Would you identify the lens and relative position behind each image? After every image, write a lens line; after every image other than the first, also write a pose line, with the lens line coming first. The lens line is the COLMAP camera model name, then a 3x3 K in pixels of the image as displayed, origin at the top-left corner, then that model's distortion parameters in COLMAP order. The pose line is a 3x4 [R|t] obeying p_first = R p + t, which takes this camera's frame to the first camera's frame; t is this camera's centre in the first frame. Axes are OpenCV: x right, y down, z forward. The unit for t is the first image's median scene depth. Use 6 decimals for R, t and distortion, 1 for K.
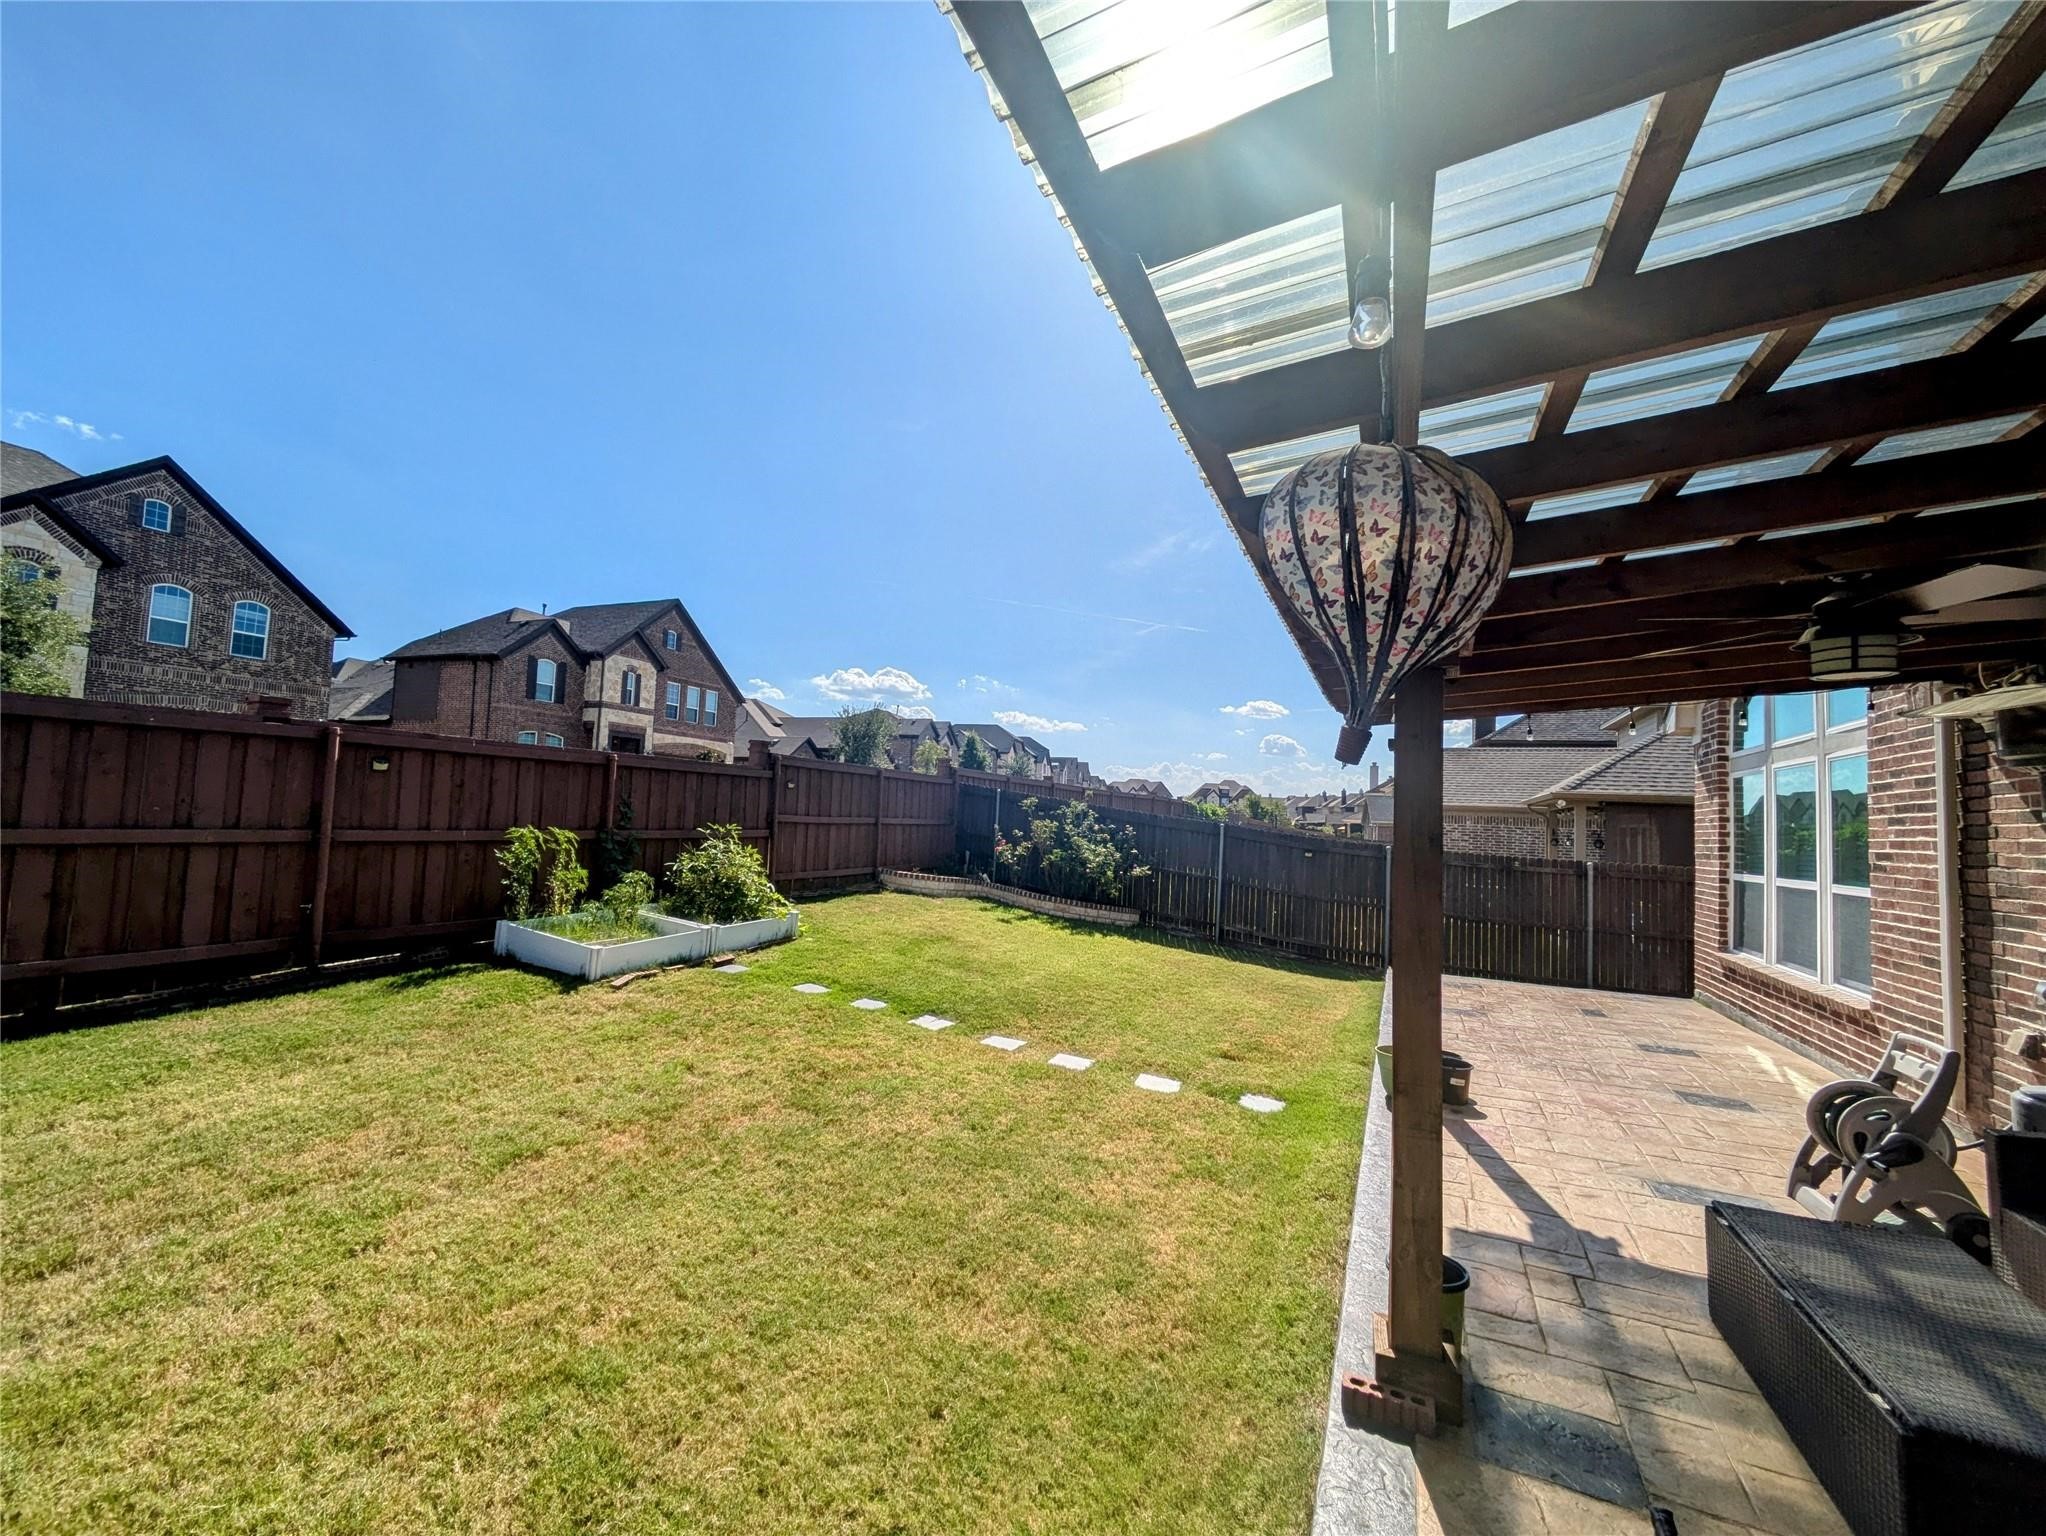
lens RADIAL K [[822.9, 0, 1029.1], [0, 822.9, 772.5], [0, 0, 1]] dist [0.003970, 0.000256]
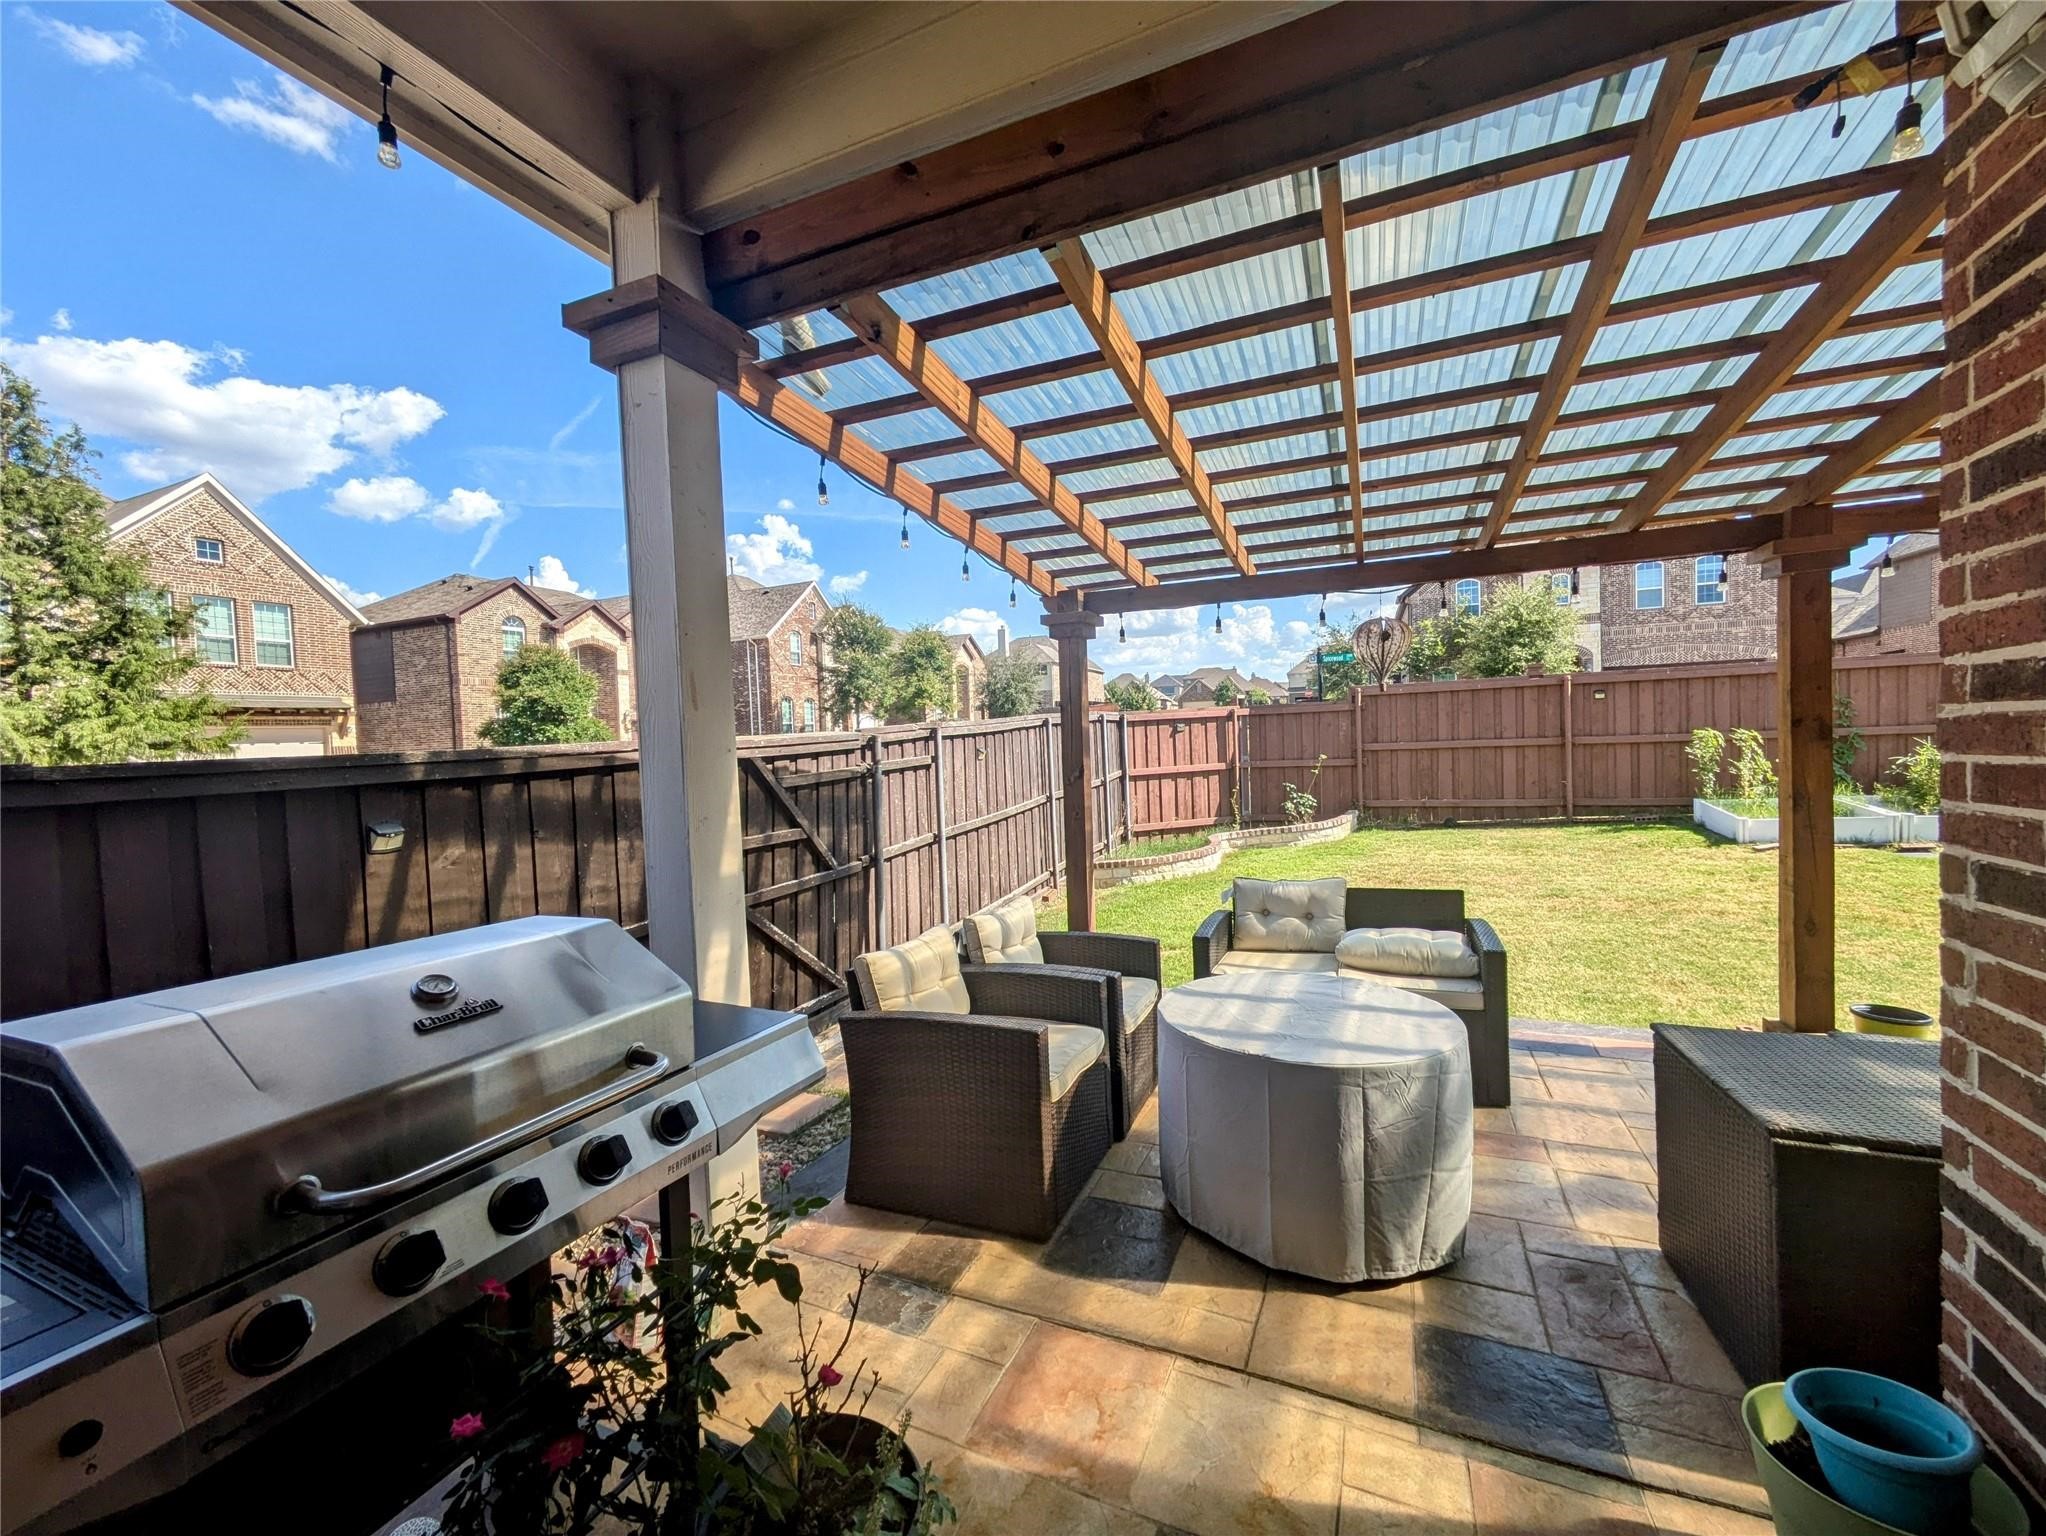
lens RADIAL K [[822.9, 0, 1024.1], [0, 822.9, 768.8], [0, 0, 1]] dist [0.003970, 0.000256]
pose [[0.041160, -0.010722, -0.999095, 0.644214], [0.095401, 0.995416, -0.006752, 0.032060], [0.994588, -0.095036, 0.041994, -0.152181]]
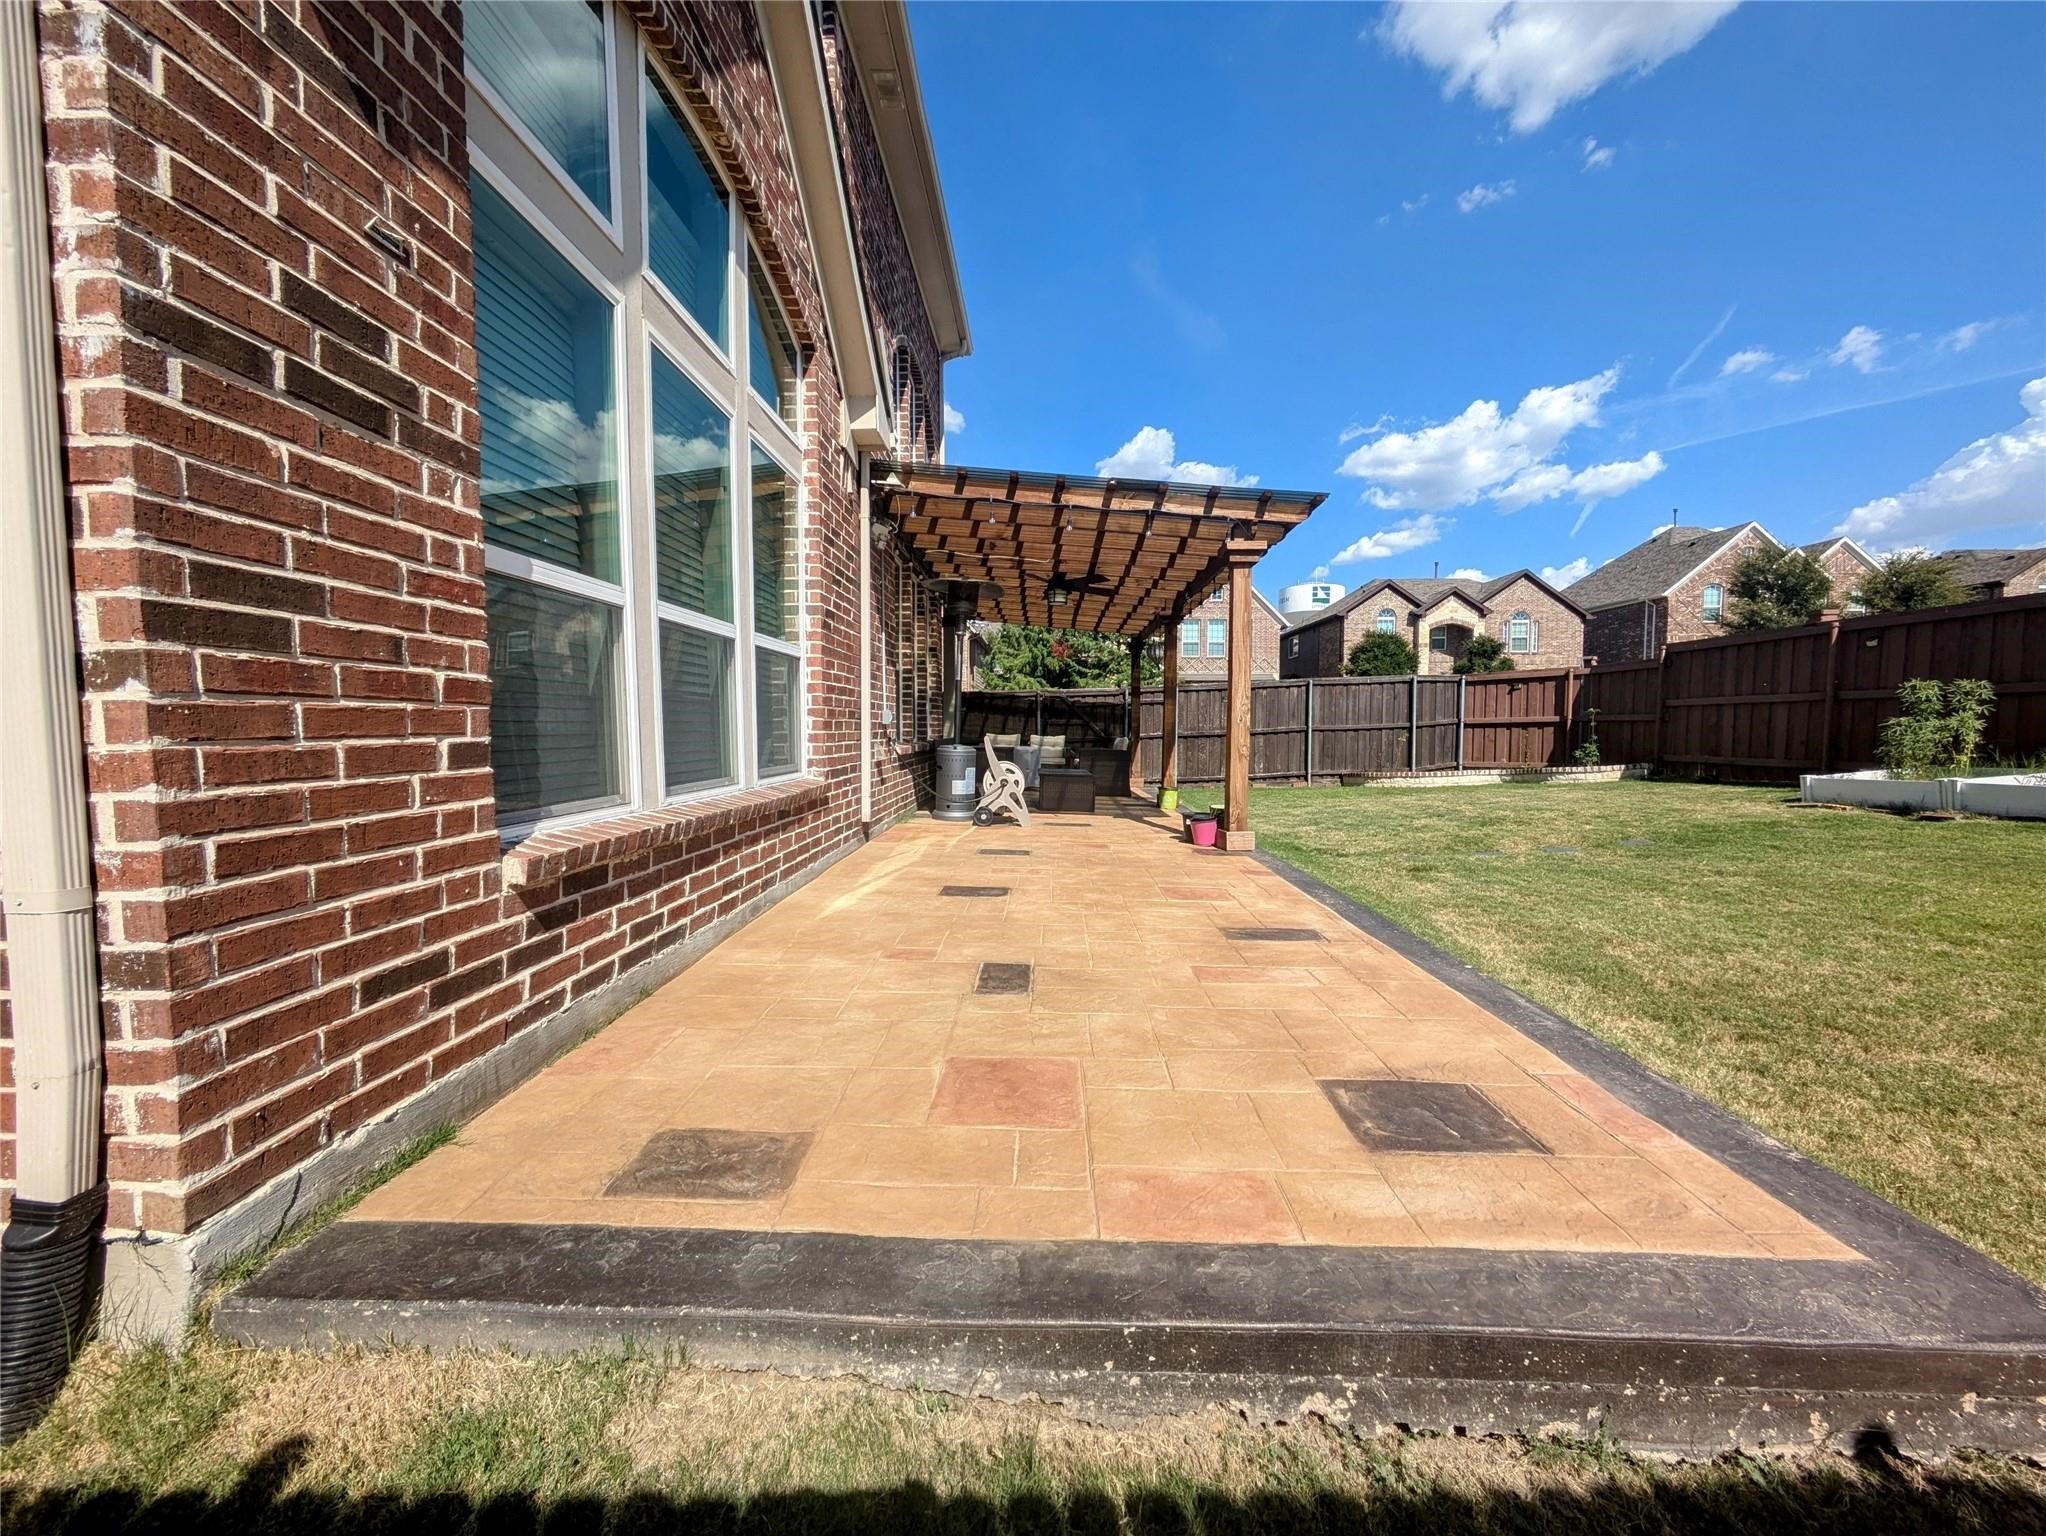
lens RADIAL K [[822.9, 0, 1021.3], [0, 822.9, 775.9], [0, 0, 1]] dist [0.003970, 0.000256]
pose [[-0.902266, -0.018087, -0.430799, 0.983768], [-0.012723, 0.999802, -0.015328, 0.239398], [0.430991, -0.008348, -0.902318, 1.566064]]
